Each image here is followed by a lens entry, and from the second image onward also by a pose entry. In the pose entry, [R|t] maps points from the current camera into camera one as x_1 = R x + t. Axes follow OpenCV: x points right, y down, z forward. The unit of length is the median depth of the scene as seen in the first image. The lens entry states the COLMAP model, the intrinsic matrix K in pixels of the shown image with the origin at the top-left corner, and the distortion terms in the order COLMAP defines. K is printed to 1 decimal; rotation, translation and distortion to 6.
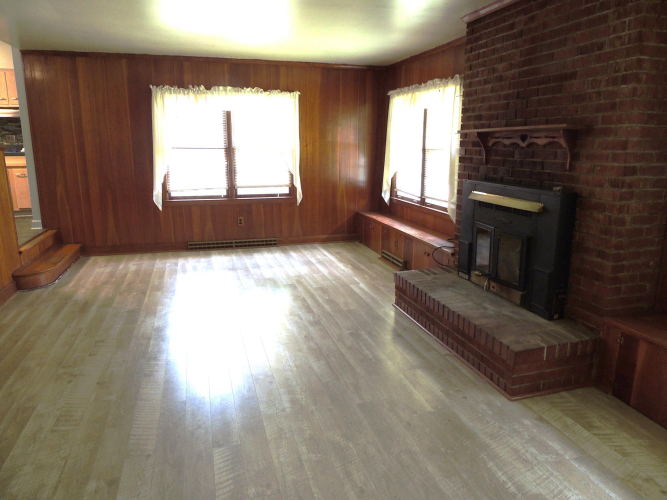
lens RADIAL K [[468.8, 0, 333.5], [0, 468.8, 250.0], [0, 0, 1]] dist [0.002152, -0.002020]
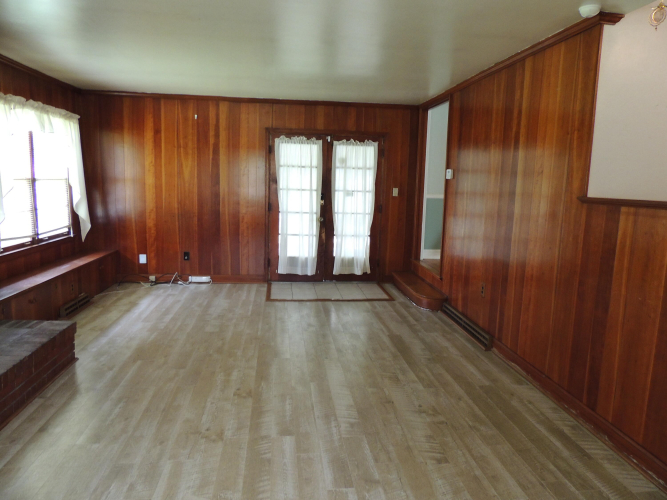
lens RADIAL K [[473.7, 0, 334.7], [0, 473.7, 249.2], [0, 0, 1]] dist [-0.023263, 0.003855]
pose [[-0.985509, -0.054047, 0.160783, -0.491653], [0.007298, 0.933492, 0.358523, -0.404904], [-0.169467, 0.354501, -0.919571, 1.767746]]
